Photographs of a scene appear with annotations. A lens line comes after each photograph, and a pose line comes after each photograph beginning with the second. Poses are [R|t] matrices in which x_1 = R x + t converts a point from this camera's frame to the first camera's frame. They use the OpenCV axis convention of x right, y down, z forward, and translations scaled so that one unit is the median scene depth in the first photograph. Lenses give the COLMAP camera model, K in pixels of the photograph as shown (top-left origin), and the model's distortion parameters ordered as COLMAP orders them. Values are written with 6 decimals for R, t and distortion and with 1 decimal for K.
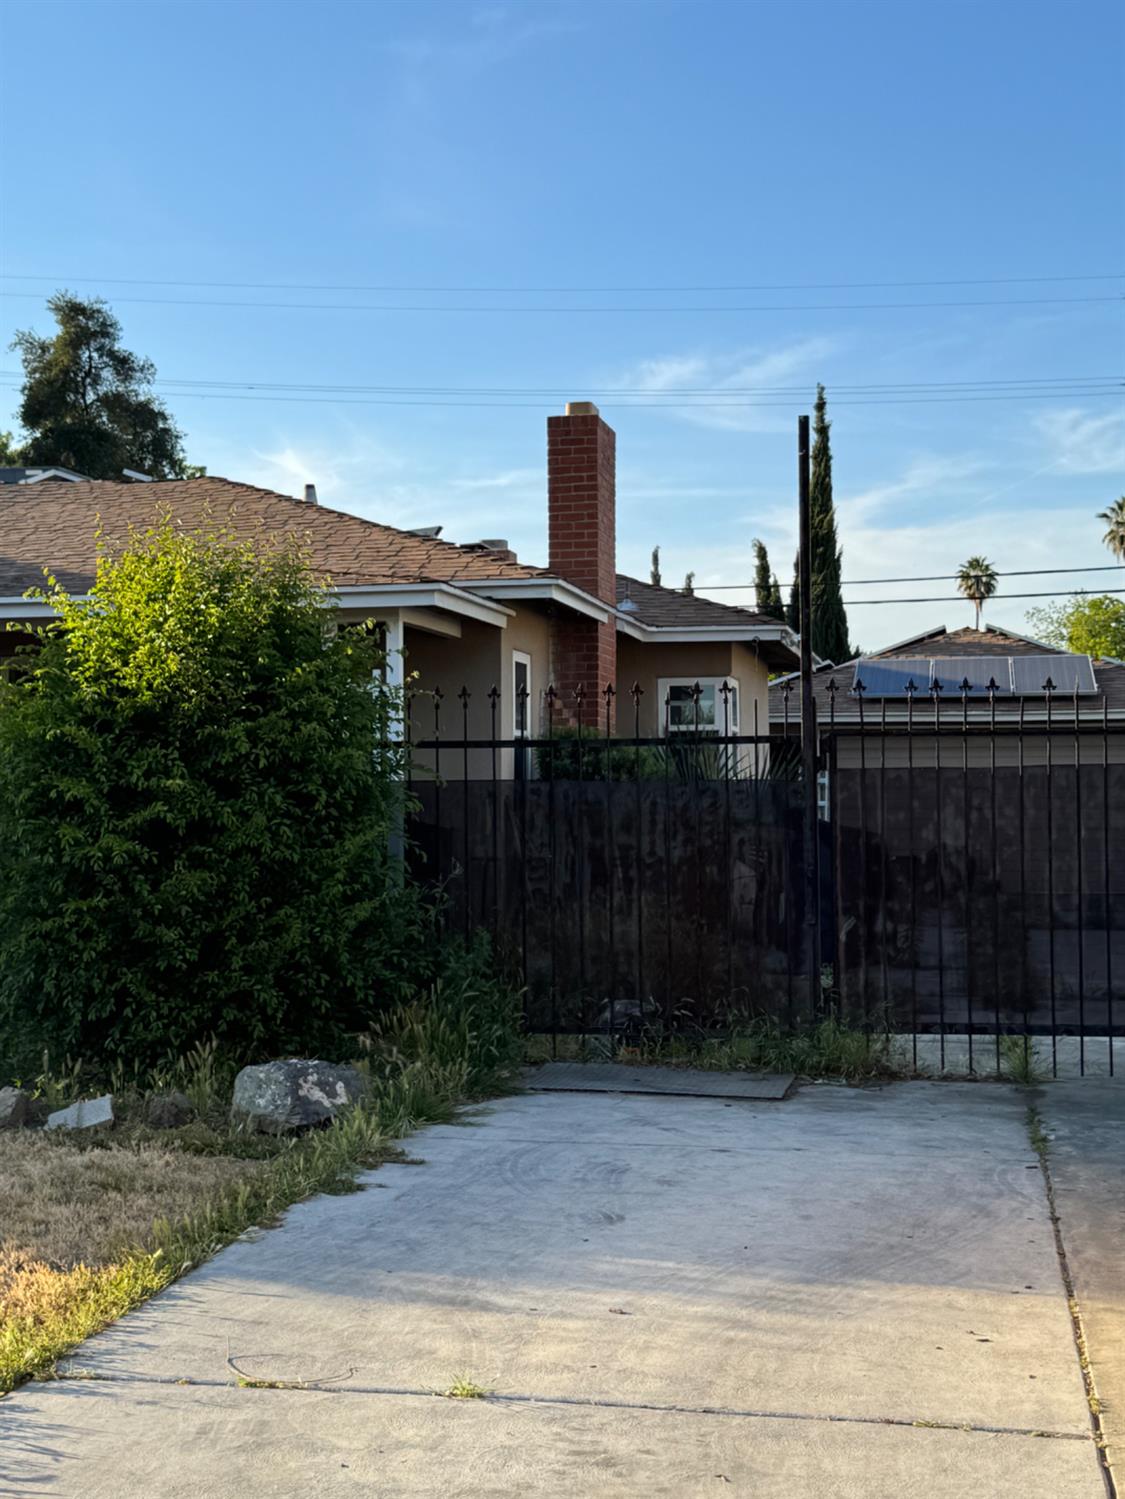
lens RADIAL K [[1980.0, 0, 562.5], [0, 1980.0, 749.5], [0, 0, 1]] dist [0.132814, -0.035415]
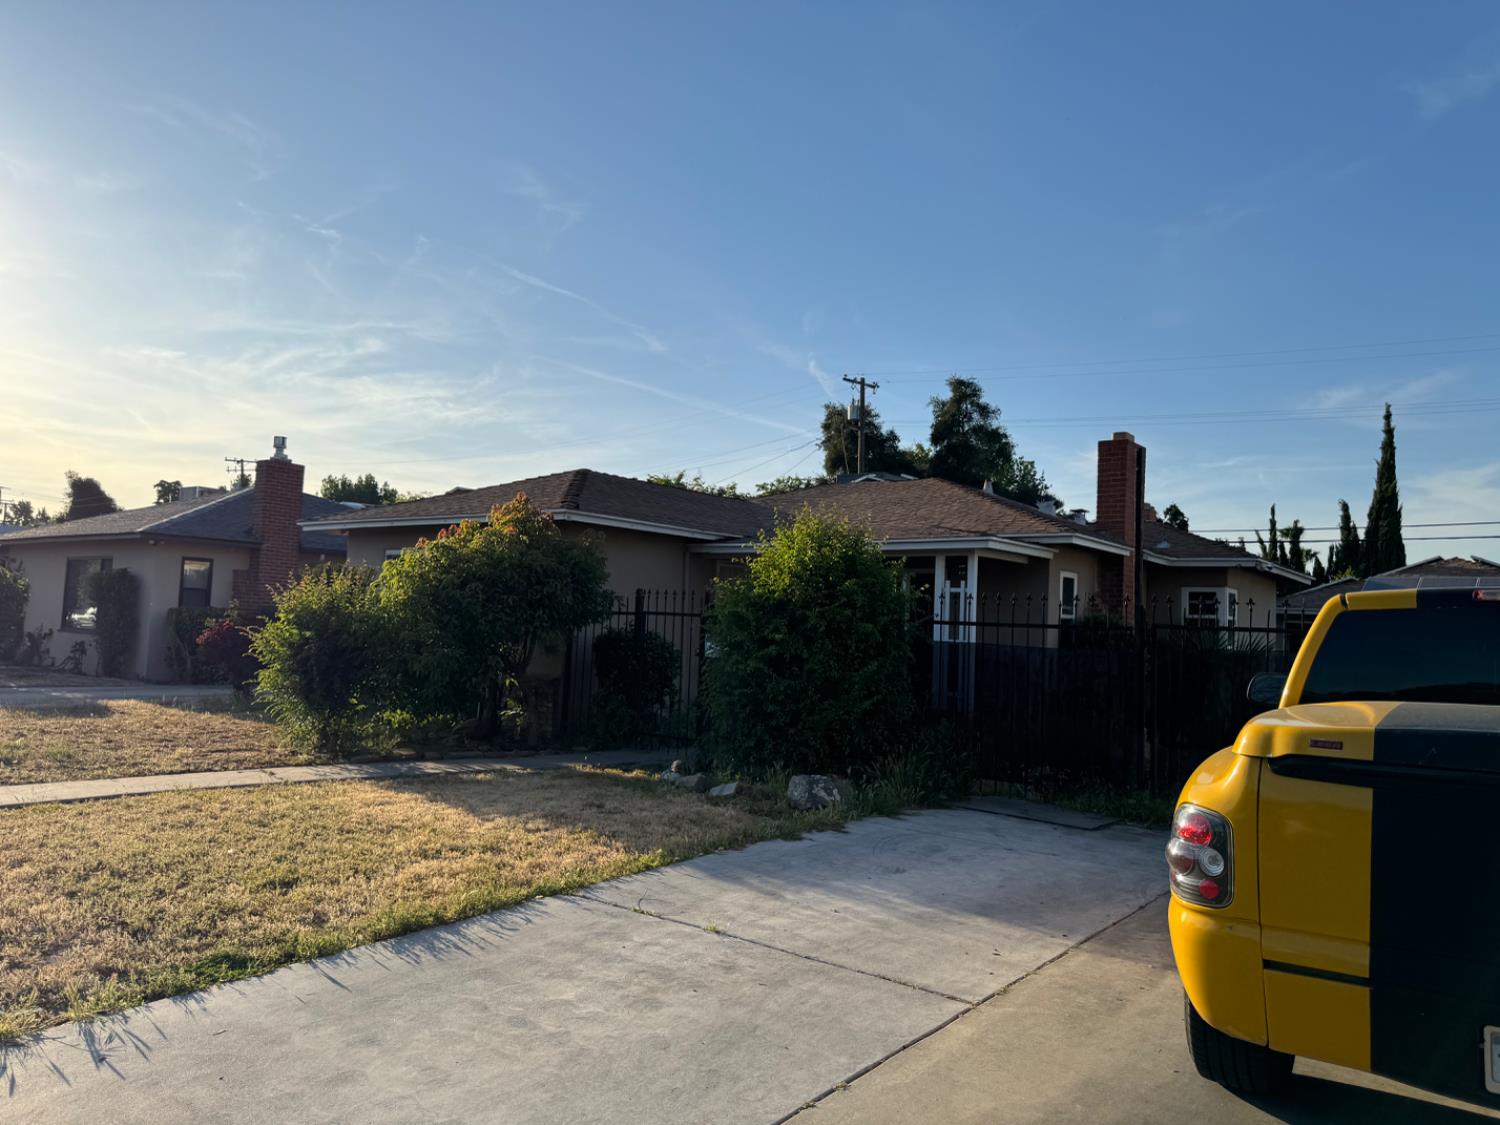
lens RADIAL K [[1070.9, 0, 755.8], [0, 1070.9, 559.0], [0, 0, 1]] dist [0.184785, -0.359812]
pose [[0.895881, 0.014065, -0.444072, 0.154086], [-0.035565, 0.998562, -0.040121, -0.010104], [0.442869, 0.051737, 0.895093, -0.016537]]
